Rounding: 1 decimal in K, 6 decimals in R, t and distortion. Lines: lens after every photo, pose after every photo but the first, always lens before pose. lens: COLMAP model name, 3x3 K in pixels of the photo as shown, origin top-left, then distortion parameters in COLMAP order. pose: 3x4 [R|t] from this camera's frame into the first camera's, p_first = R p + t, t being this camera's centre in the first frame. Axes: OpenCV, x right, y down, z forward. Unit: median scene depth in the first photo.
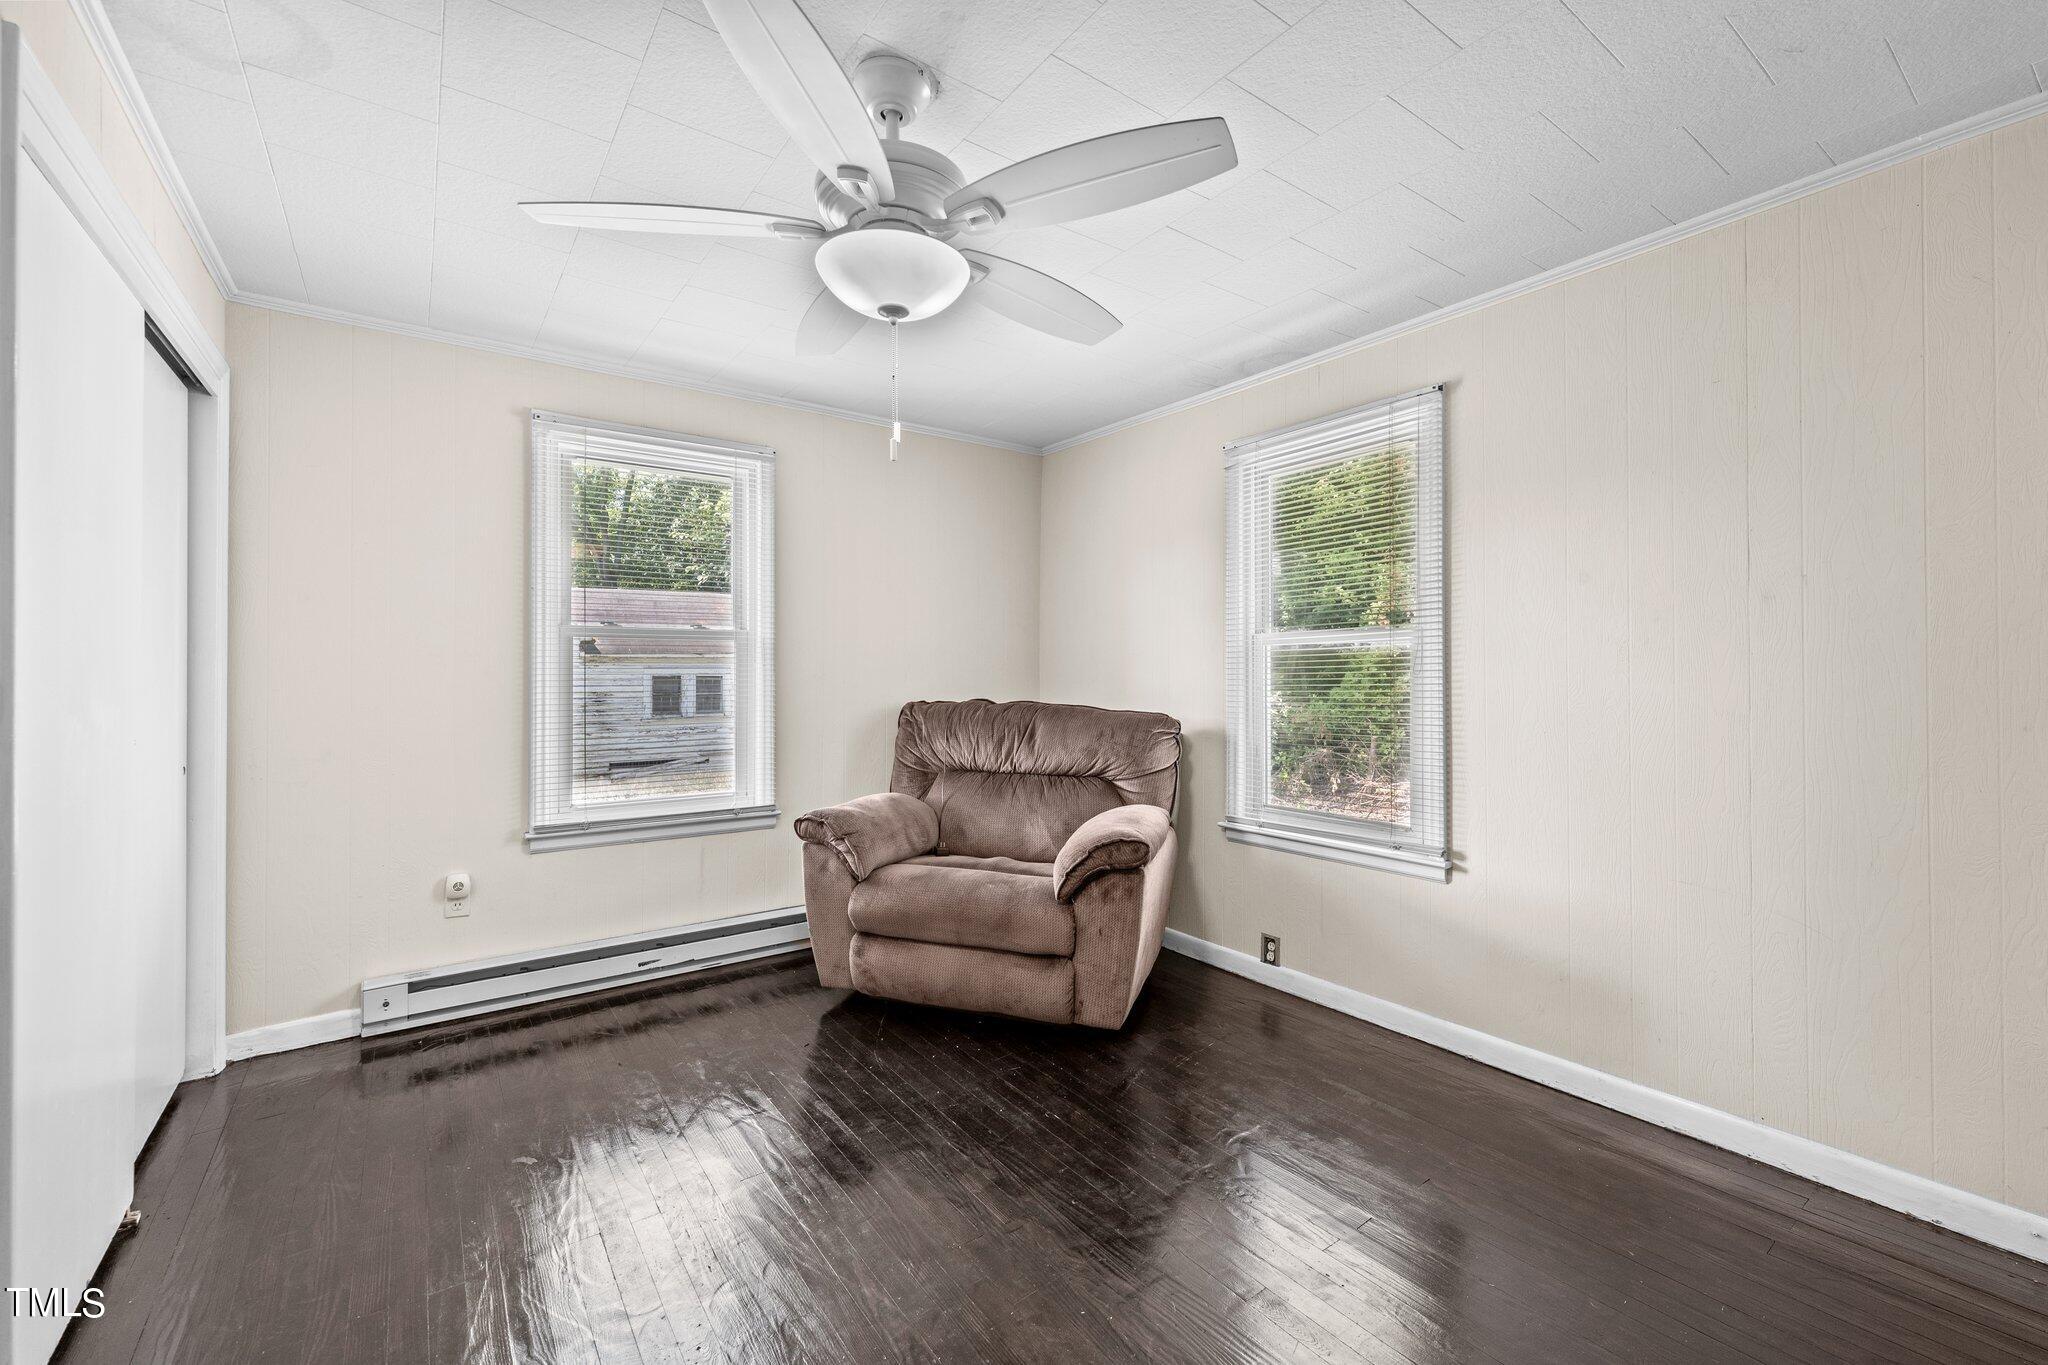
lens RADIAL K [[853.5, 0, 1031.7], [0, 853.5, 679.4], [0, 0, 1]] dist [0.001801, 0.000253]
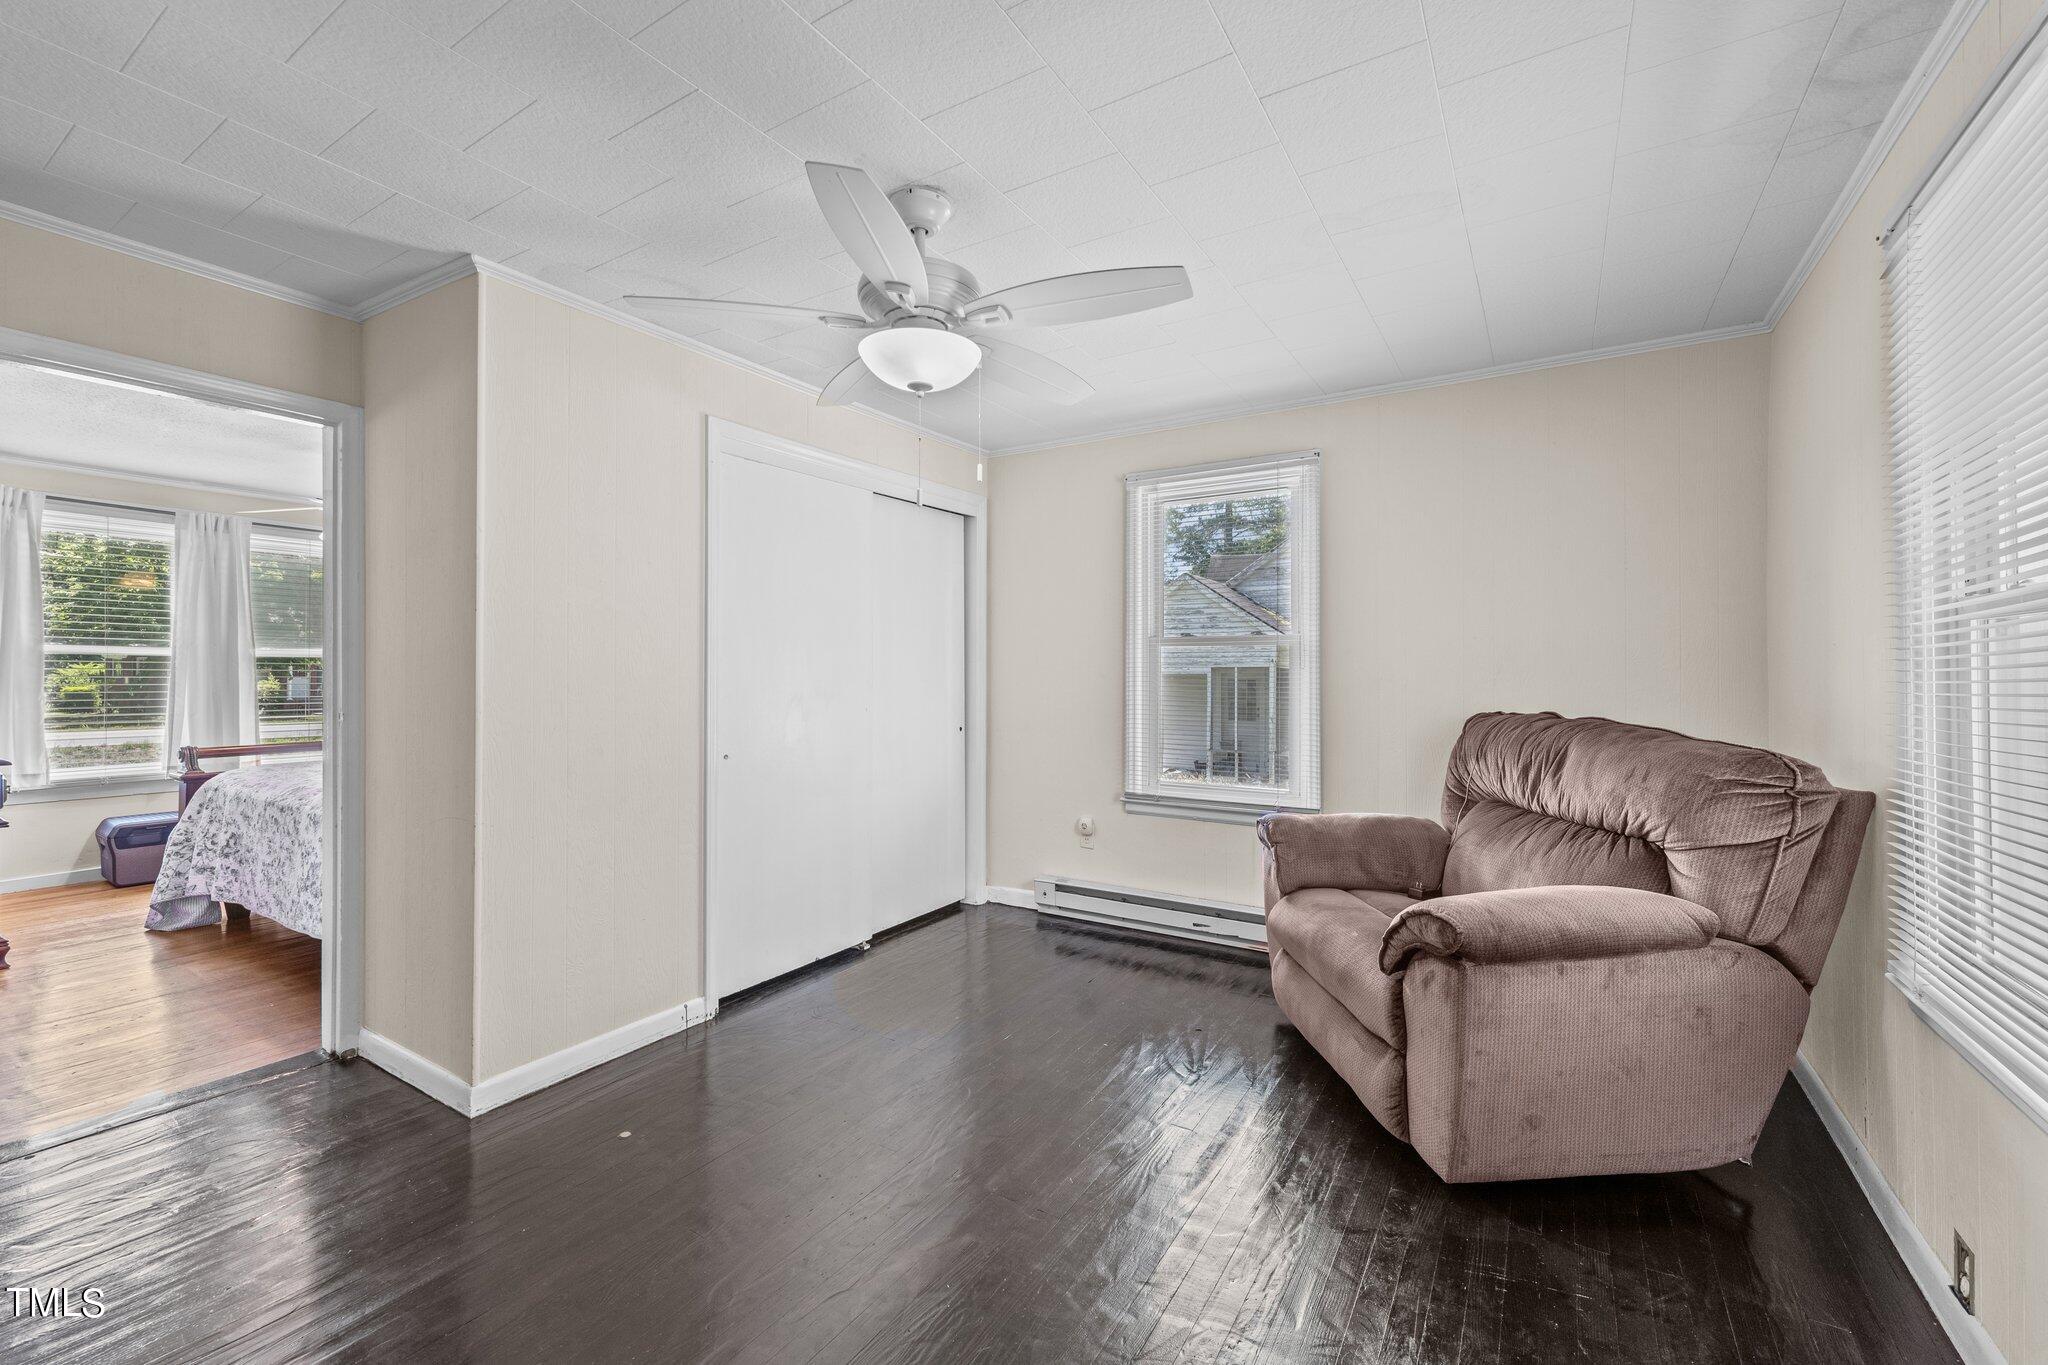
lens RADIAL K [[843.0, 0, 1018.1], [0, 843.0, 682.5], [0, 0, 1]] dist [0.000848, 0.000062]
pose [[0.360522, 0.010770, -0.932688, 0.551848], [-0.008099, 0.999932, 0.008416, -0.006098], [0.932715, 0.004519, 0.360585, 0.370406]]
